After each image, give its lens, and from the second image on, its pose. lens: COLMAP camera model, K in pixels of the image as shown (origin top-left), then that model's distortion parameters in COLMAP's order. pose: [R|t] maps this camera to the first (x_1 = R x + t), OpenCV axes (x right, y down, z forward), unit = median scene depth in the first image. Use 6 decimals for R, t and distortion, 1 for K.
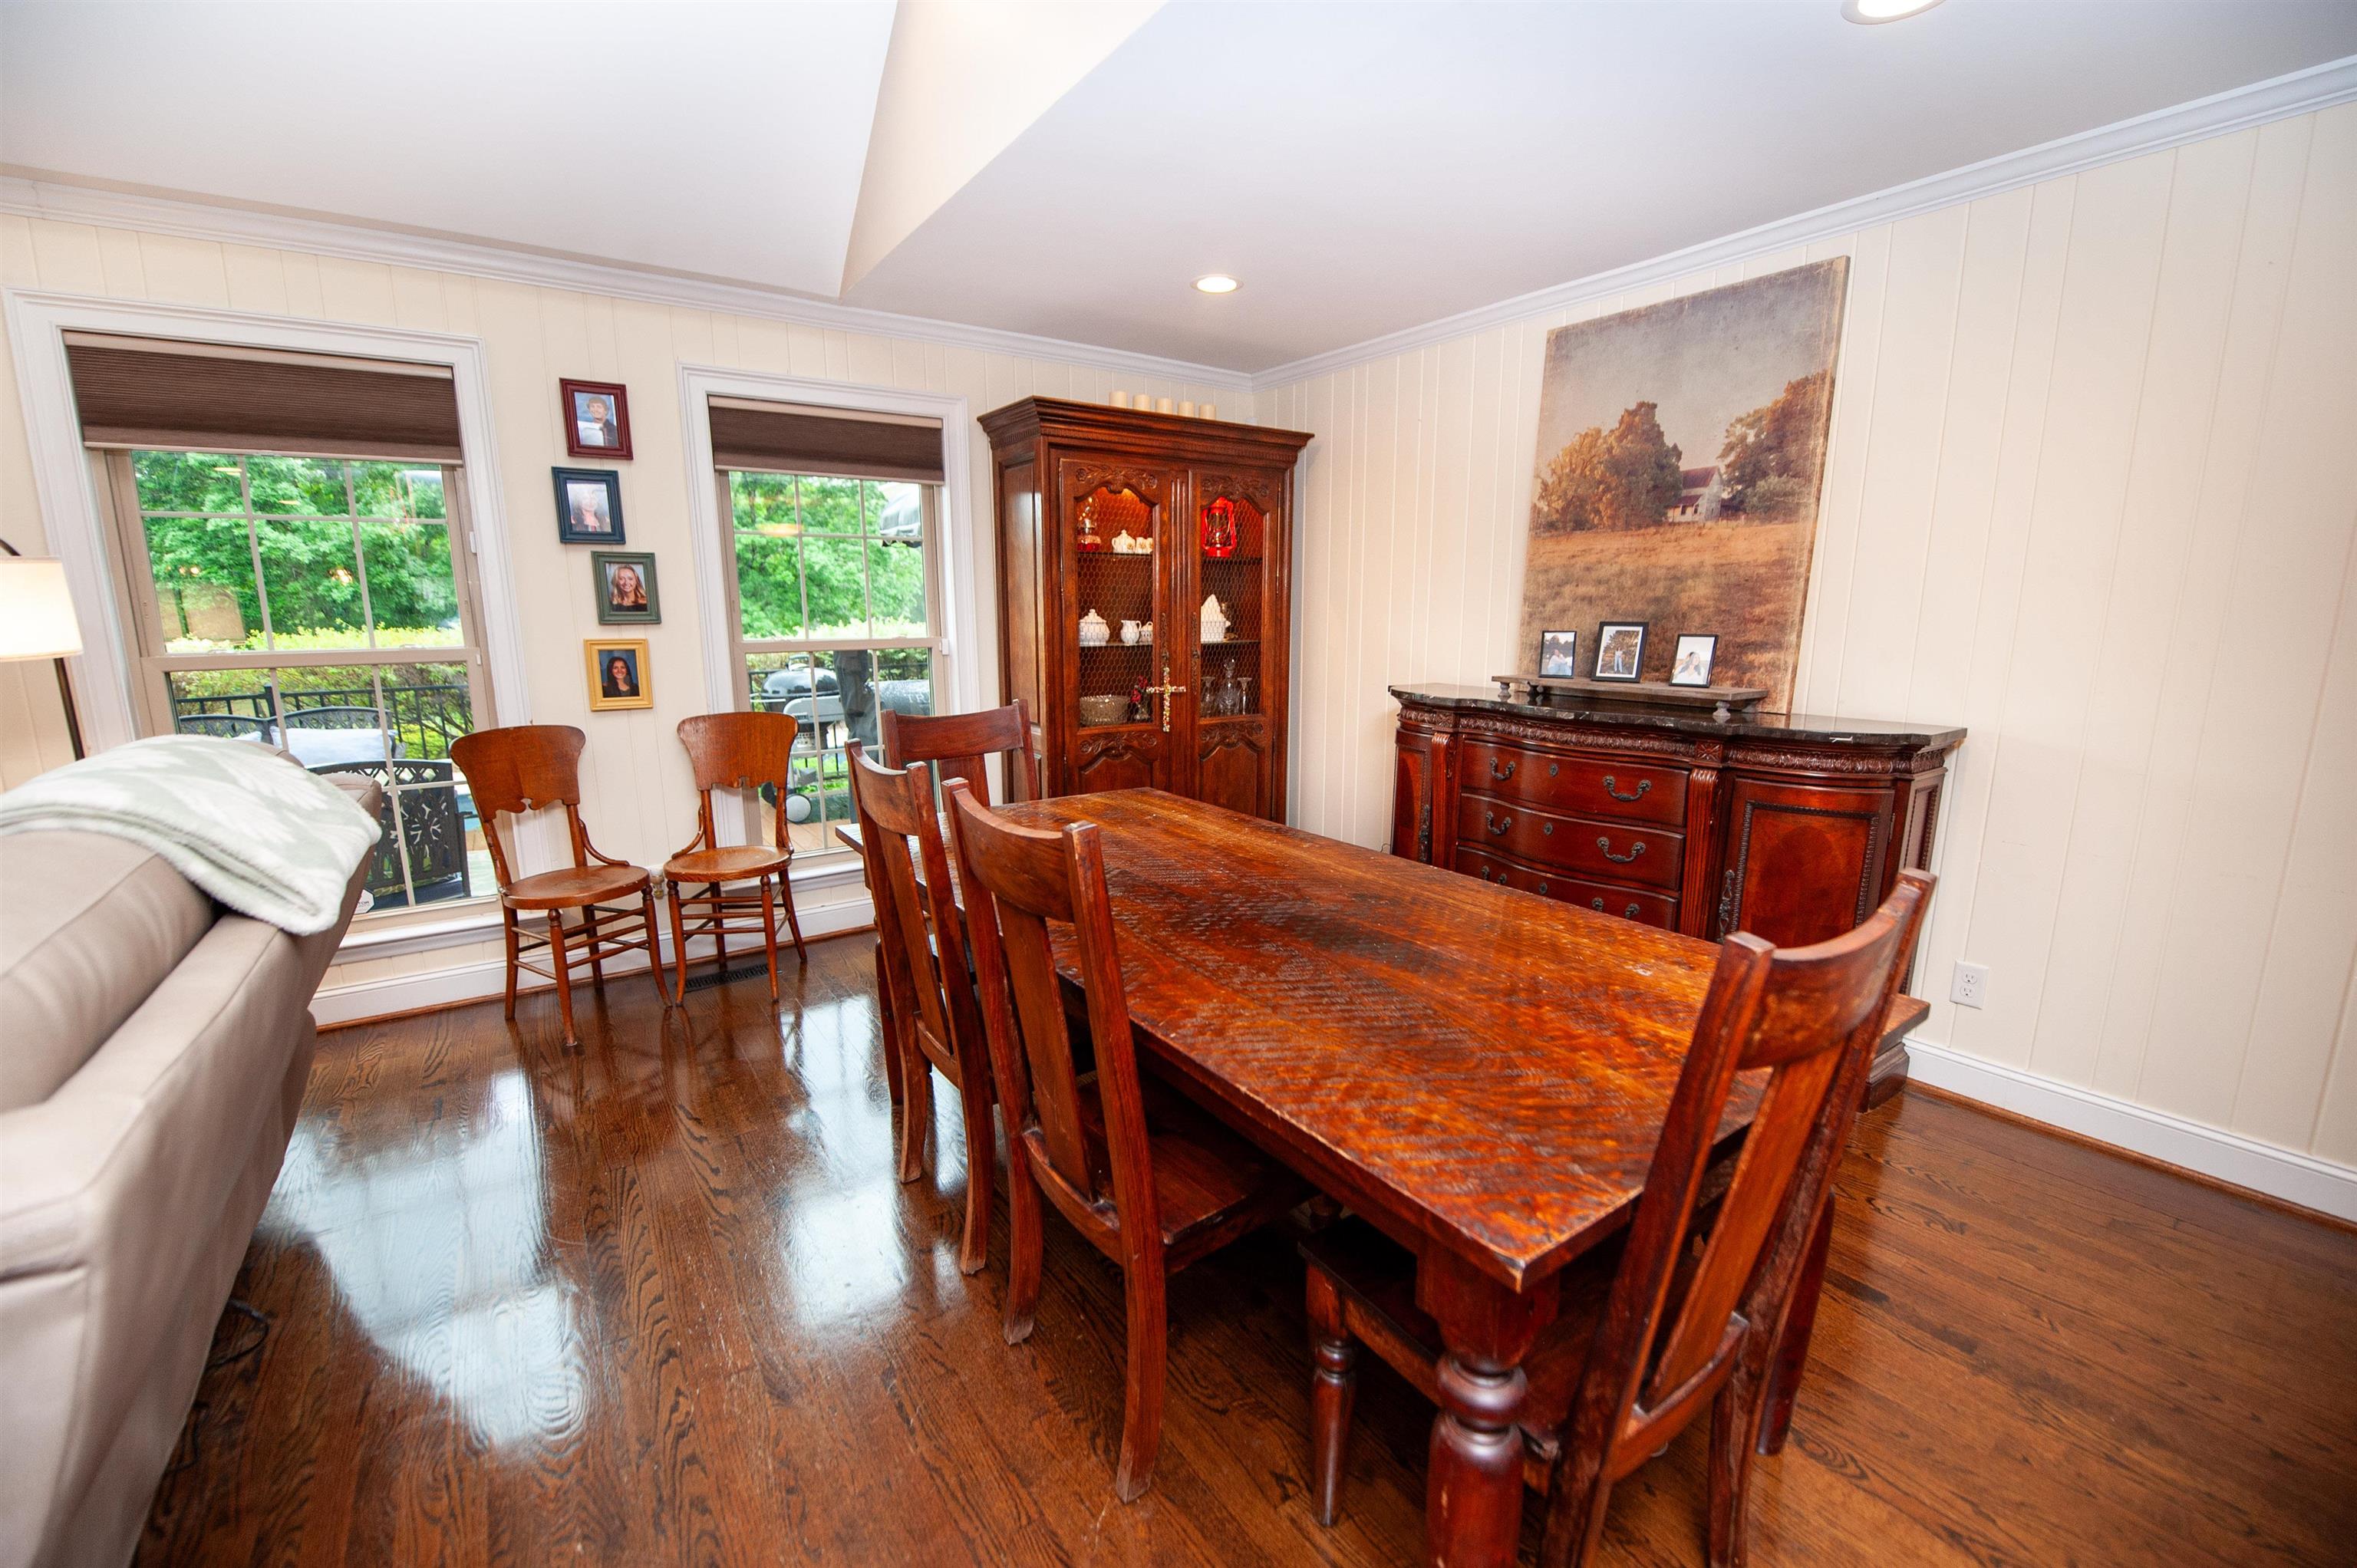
lens RADIAL K [[989.0, 0, 1178.5], [0, 989.0, 784.0], [0, 0, 1]] dist [0.014721, 0.000101]
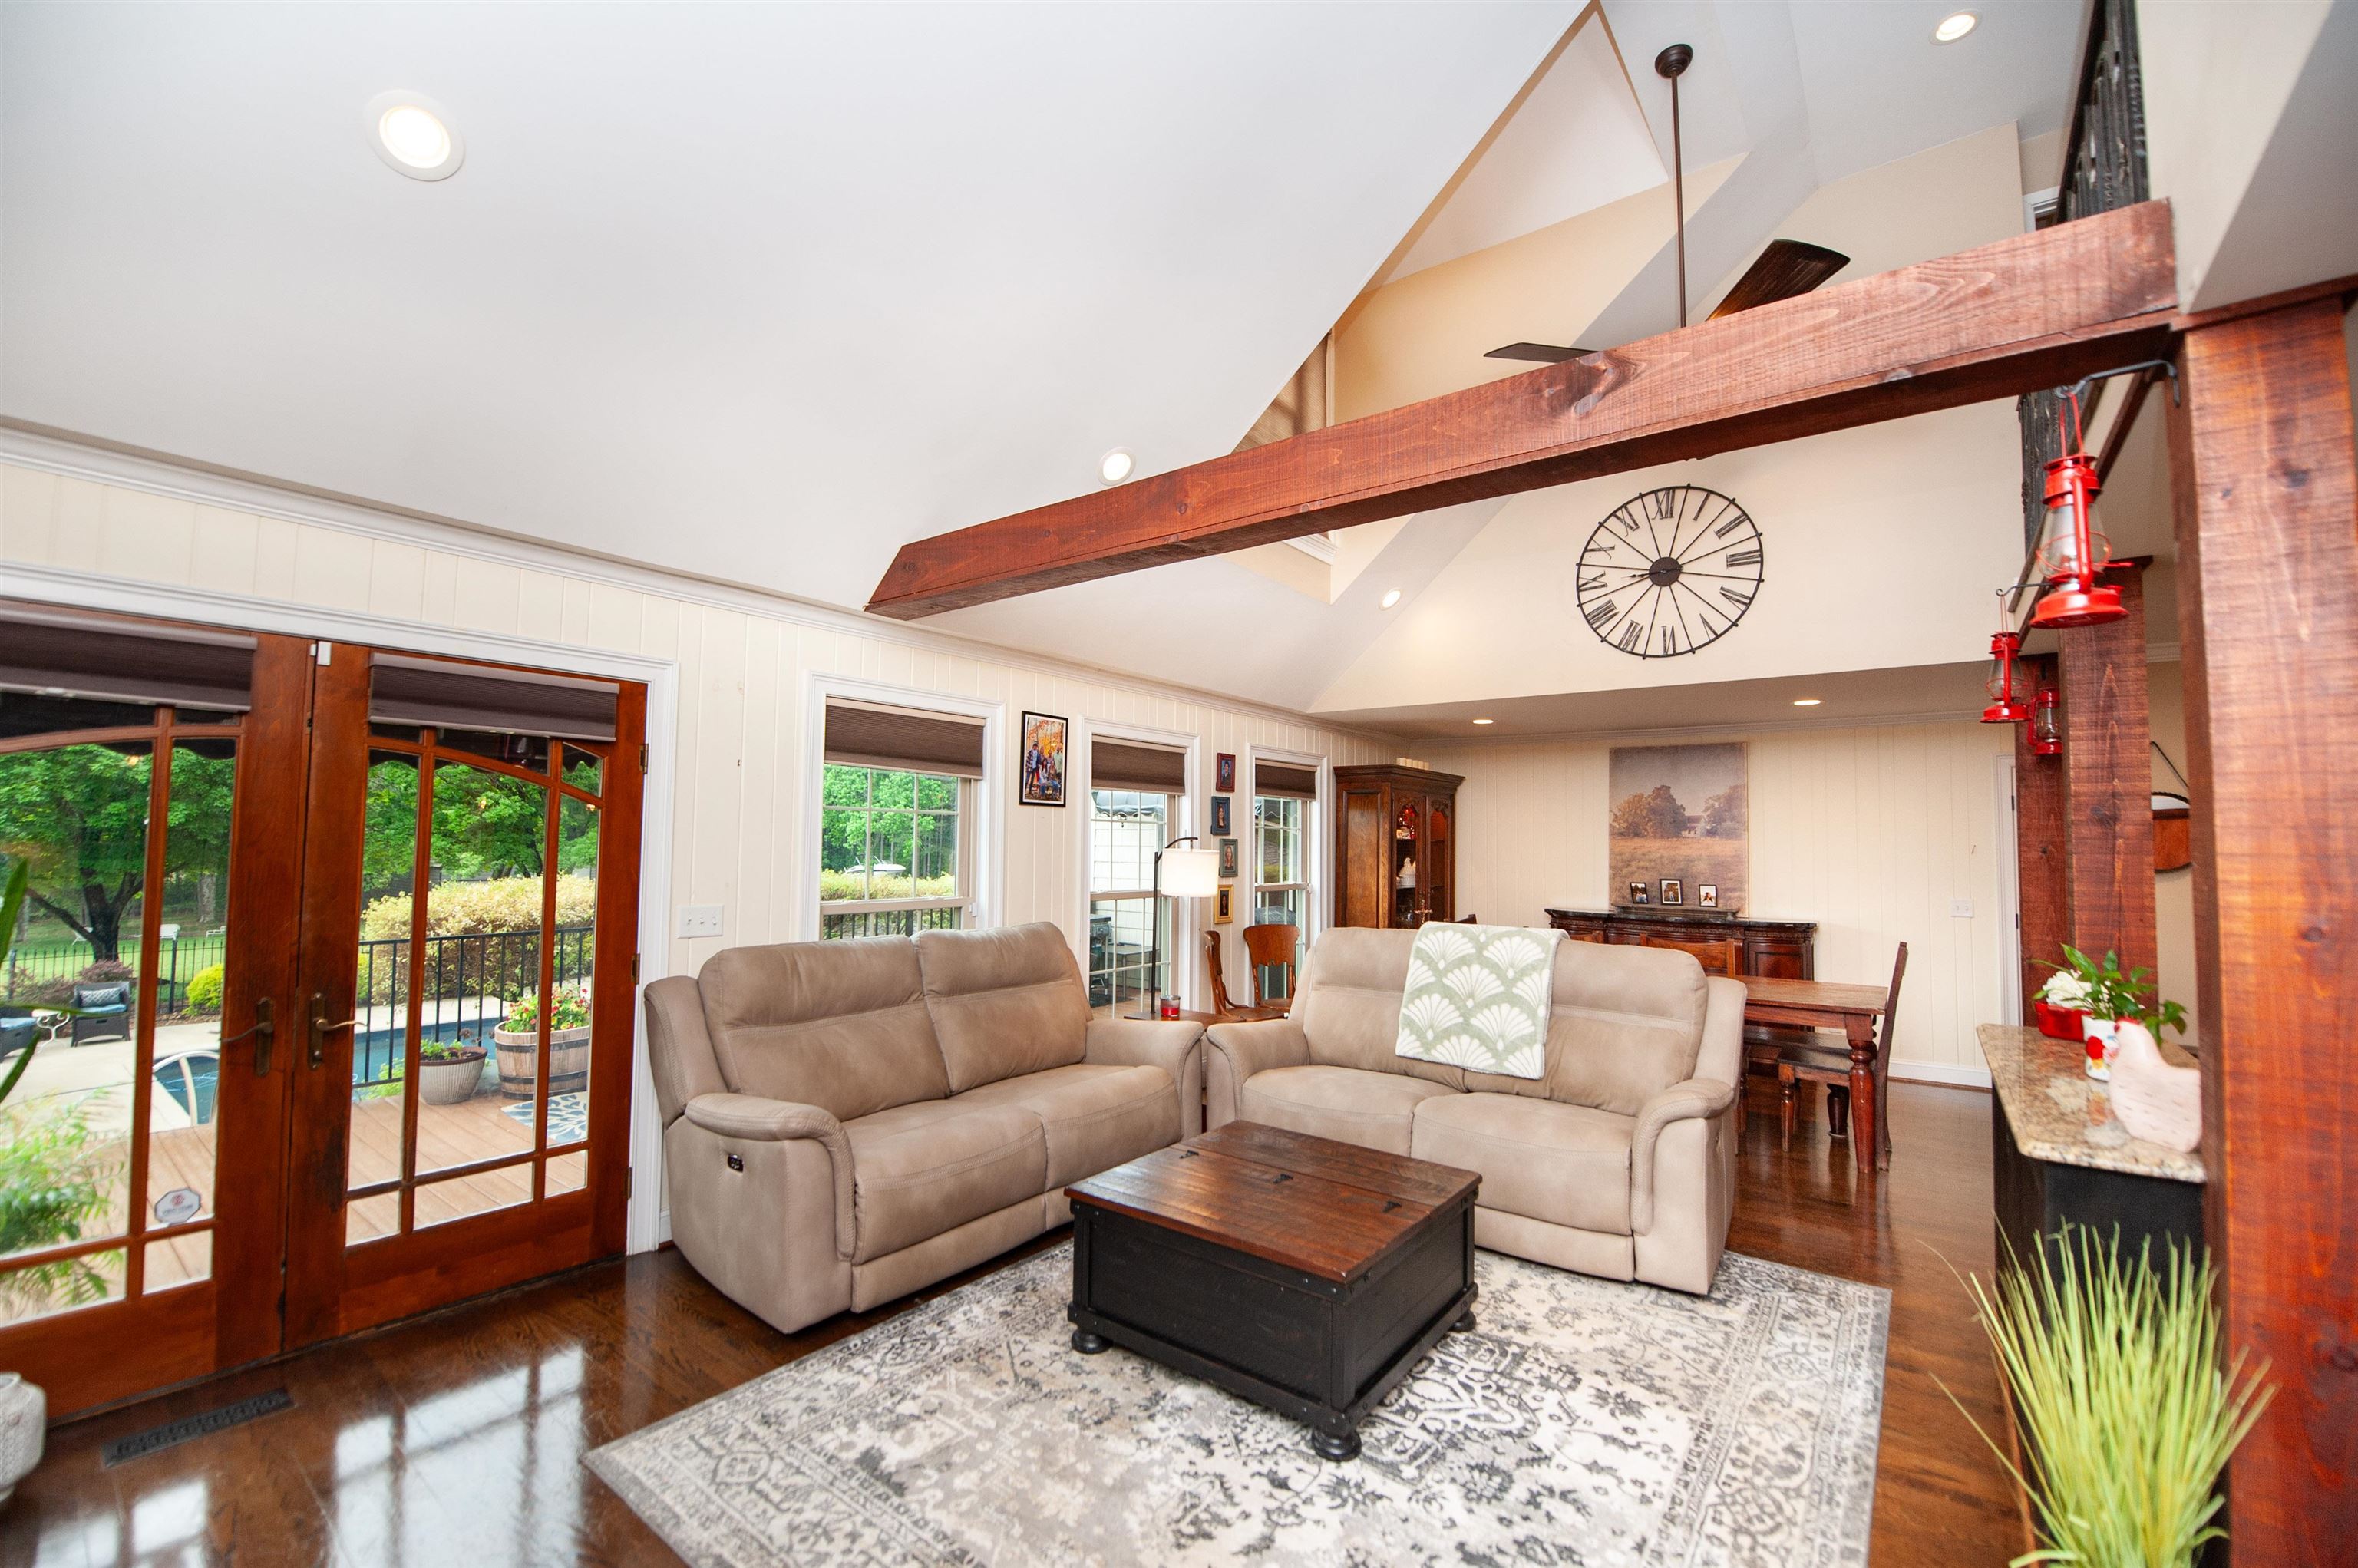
lens RADIAL K [[962.8, 0, 1186.3], [0, 962.8, 790.9], [0, 0, 1]] dist [-0.011523, -0.000026]
pose [[0.949517, 0.034785, 0.311782, -1.287885], [0.040142, 0.972192, -0.230718, 0.101943], [-0.311137, 0.231587, 0.921717, -0.718478]]
